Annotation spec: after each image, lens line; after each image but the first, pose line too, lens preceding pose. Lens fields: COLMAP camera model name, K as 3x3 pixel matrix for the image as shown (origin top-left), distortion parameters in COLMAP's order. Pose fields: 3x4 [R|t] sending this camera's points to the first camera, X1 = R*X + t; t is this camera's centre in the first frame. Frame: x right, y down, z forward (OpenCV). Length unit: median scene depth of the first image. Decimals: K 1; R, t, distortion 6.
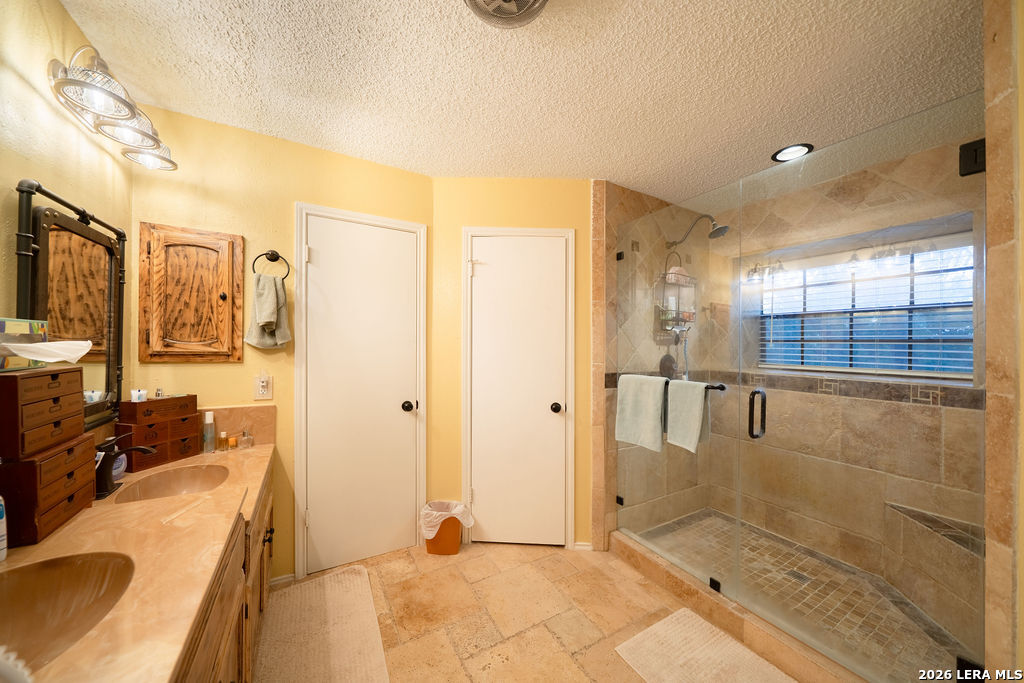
lens RADIAL K [[354.5, 0, 512.0], [0, 354.5, 341.5], [0, 0, 1]] dist [-0.012178, 0.000087]
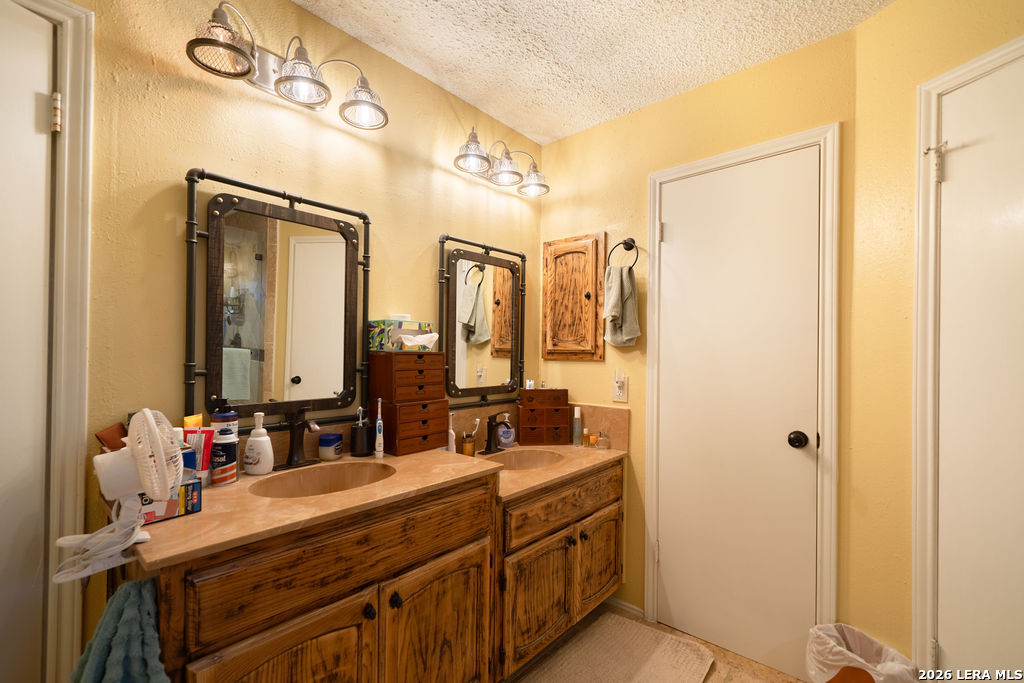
lens RADIAL K [[459.9, 0, 509.0], [0, 459.9, 354.2], [0, 0, 1]] dist [-0.002977, -0.000029]
pose [[0.298362, -0.017005, -0.954301, 0.386196], [0.002437, 0.999852, -0.017055, 0.064797], [0.954450, 0.002763, 0.298360, 0.389498]]
